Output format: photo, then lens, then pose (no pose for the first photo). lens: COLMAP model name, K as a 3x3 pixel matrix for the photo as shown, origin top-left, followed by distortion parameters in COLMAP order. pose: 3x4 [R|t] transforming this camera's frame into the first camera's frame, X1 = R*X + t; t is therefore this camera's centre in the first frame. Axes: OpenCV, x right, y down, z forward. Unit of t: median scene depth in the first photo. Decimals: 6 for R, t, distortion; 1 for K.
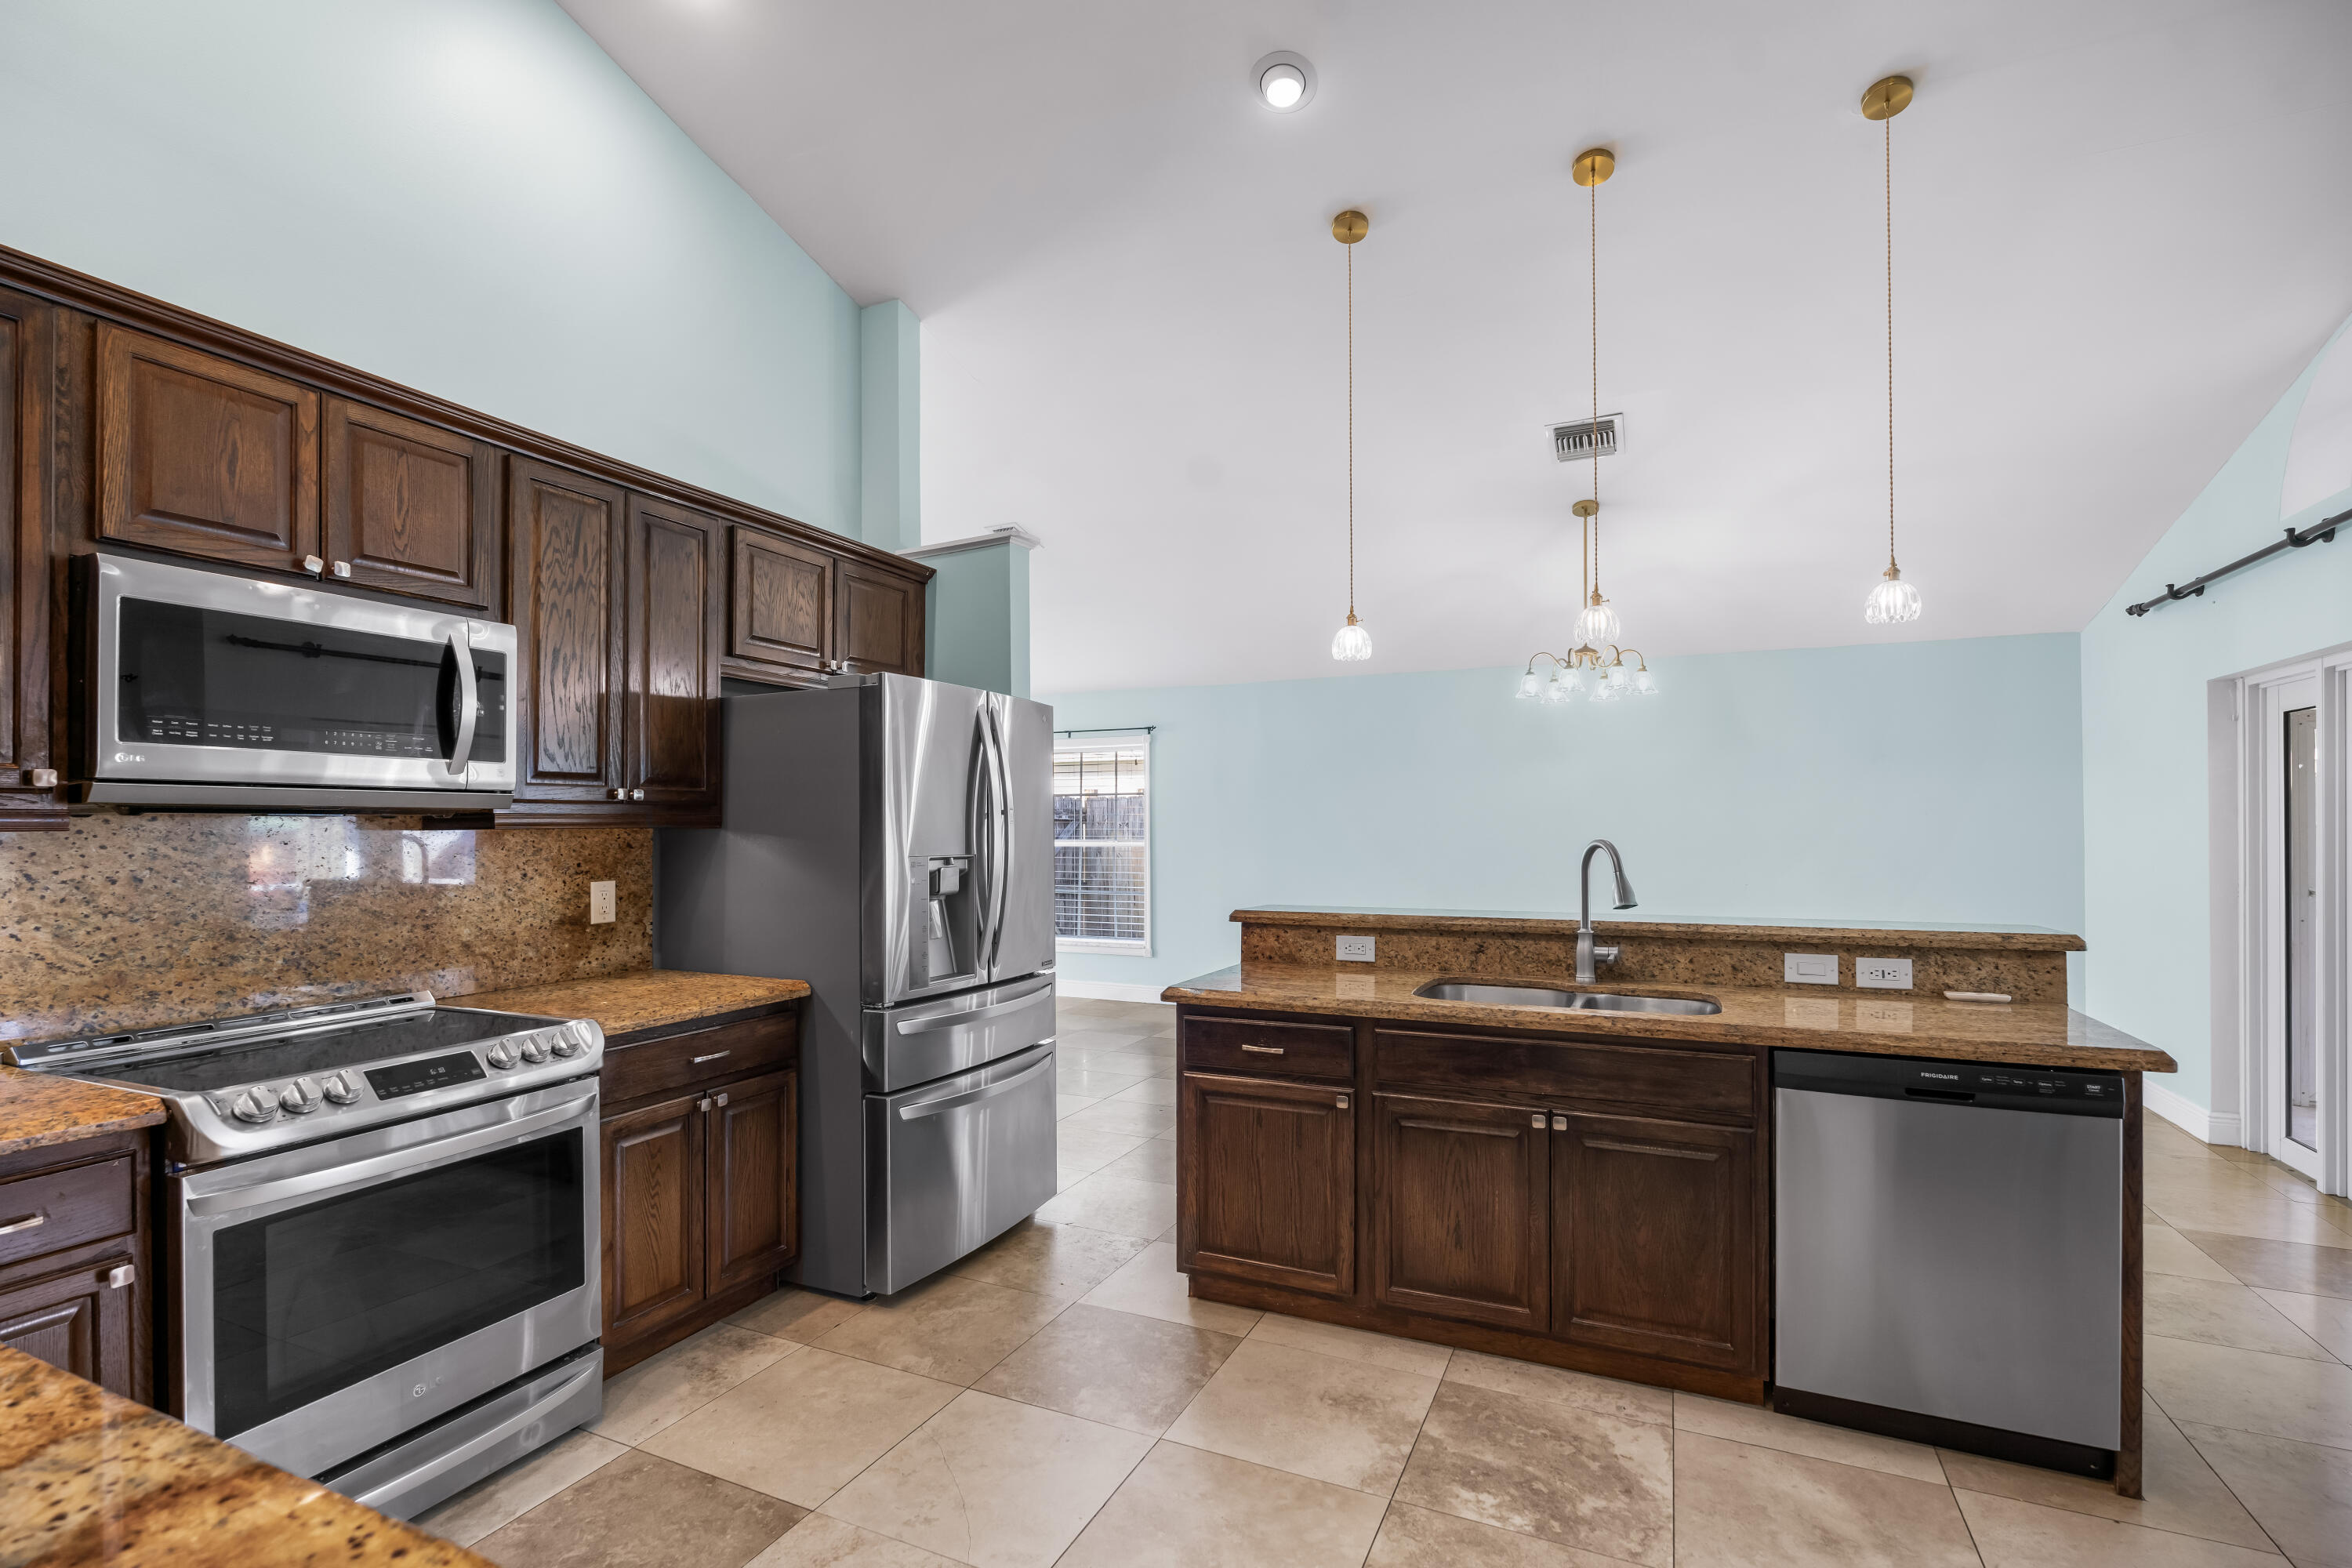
lens RADIAL K [[1099.9, 0, 1141.3], [0, 1099.9, 817.6], [0, 0, 1]] dist [-0.010890, 0.002225]
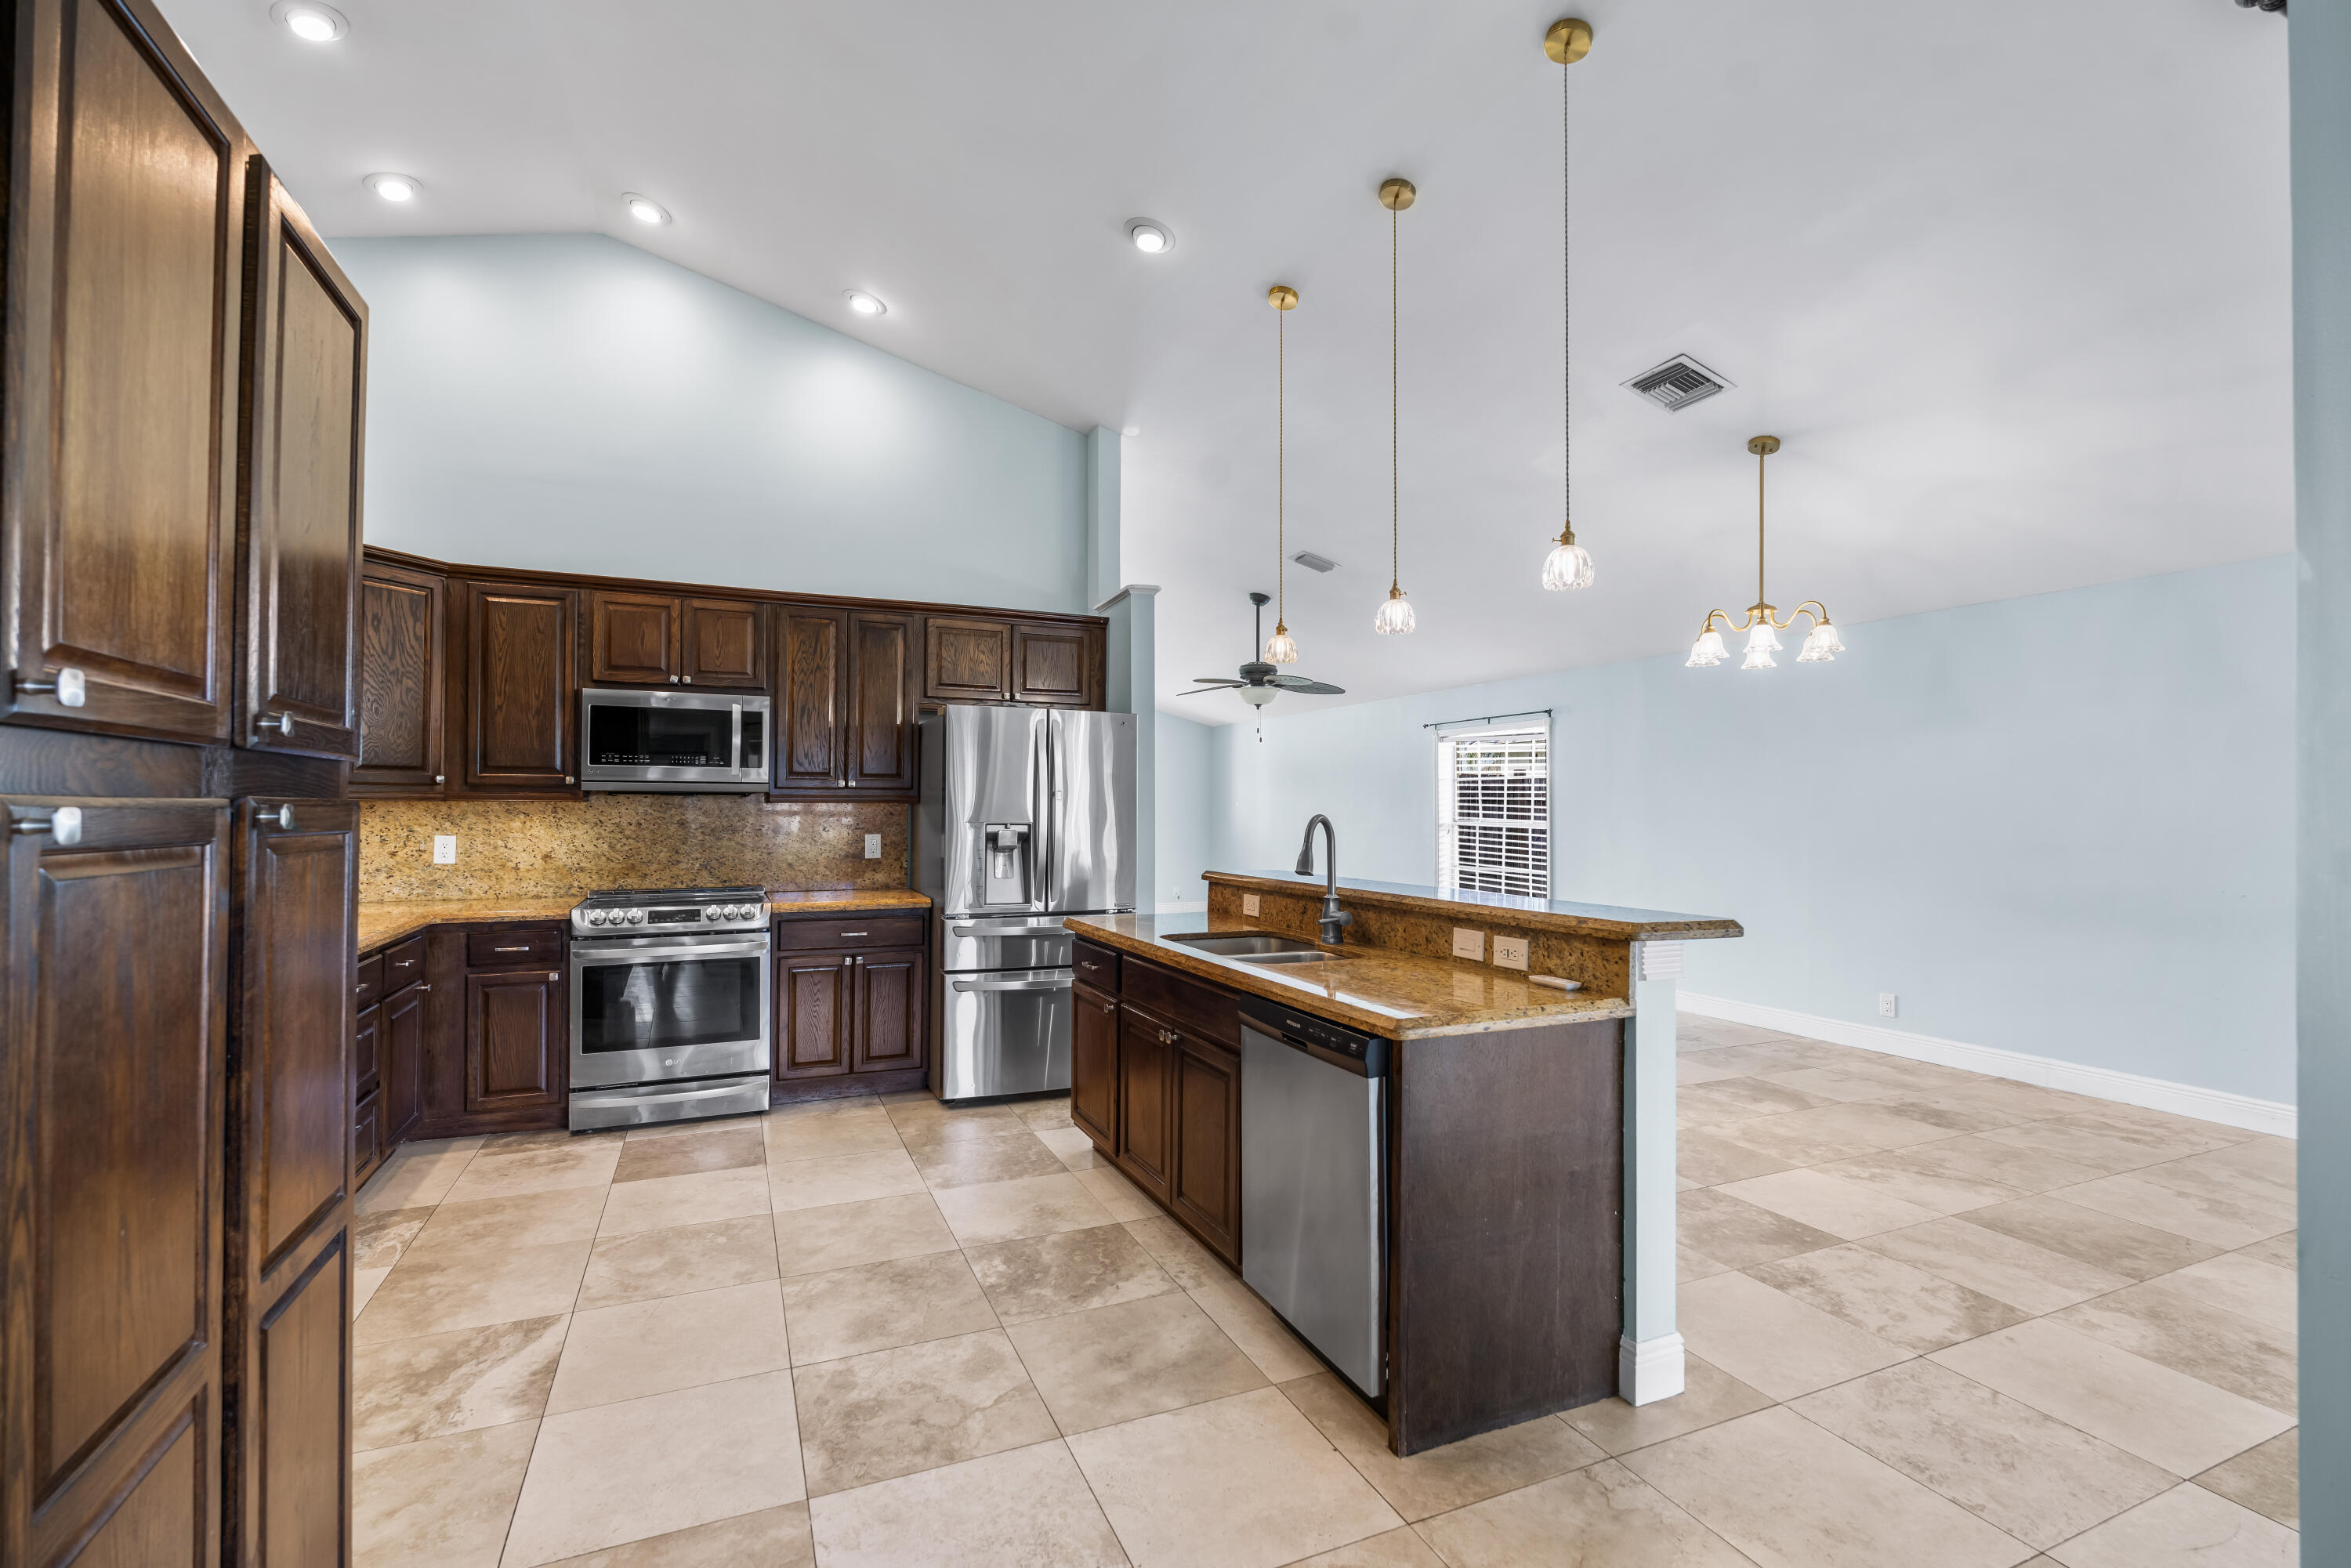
lens RADIAL K [[1065.6, 0, 1146.6], [0, 1065.6, 790.1], [0, 0, 1]] dist [-0.002588, 0.000596]
pose [[0.734381, -0.005797, -0.678712, 1.085777], [-0.001663, 0.999945, -0.010340, 0.006367], [0.678735, 0.008723, 0.734332, 0.073279]]
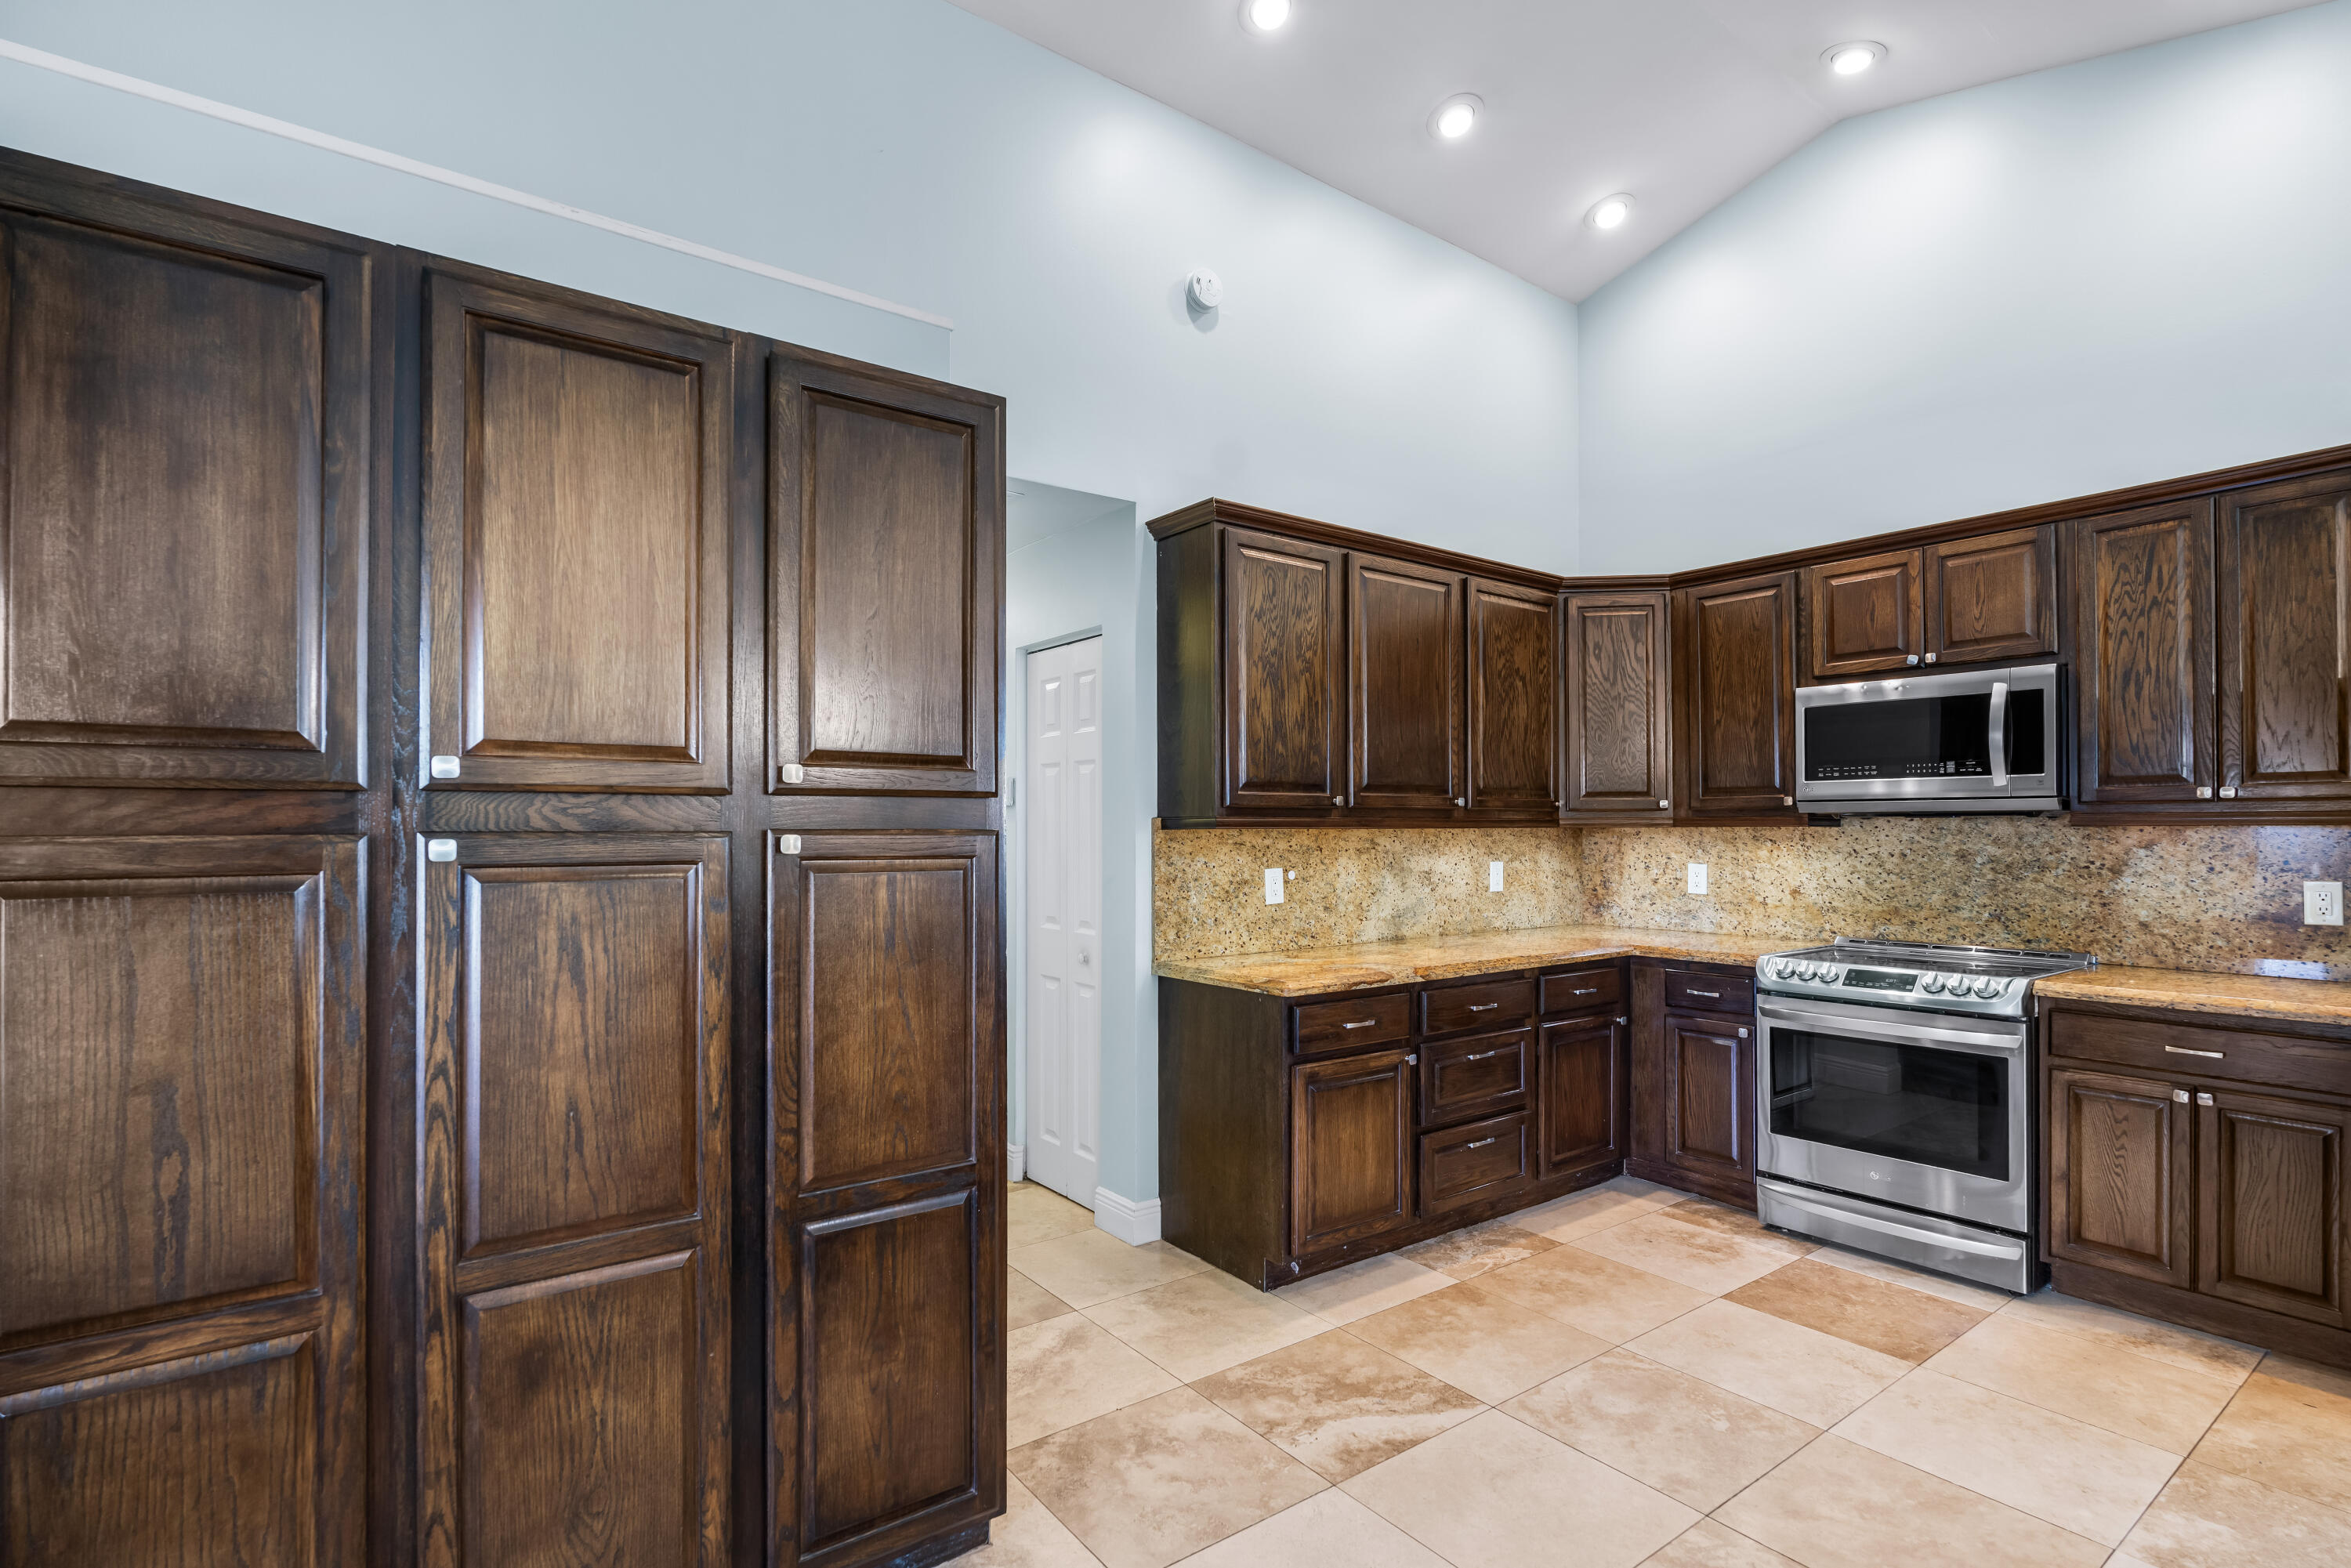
lens RADIAL K [[1104.5, 0, 1179.4], [0, 1104.5, 819.2], [0, 0, 1]] dist [-0.001076, 0.000379]
pose [[-0.477291, -0.006394, -0.878722, 0.937047], [0.006265, 0.999923, -0.010678, 0.009147], [0.878723, -0.010601, -0.477215, 0.663455]]
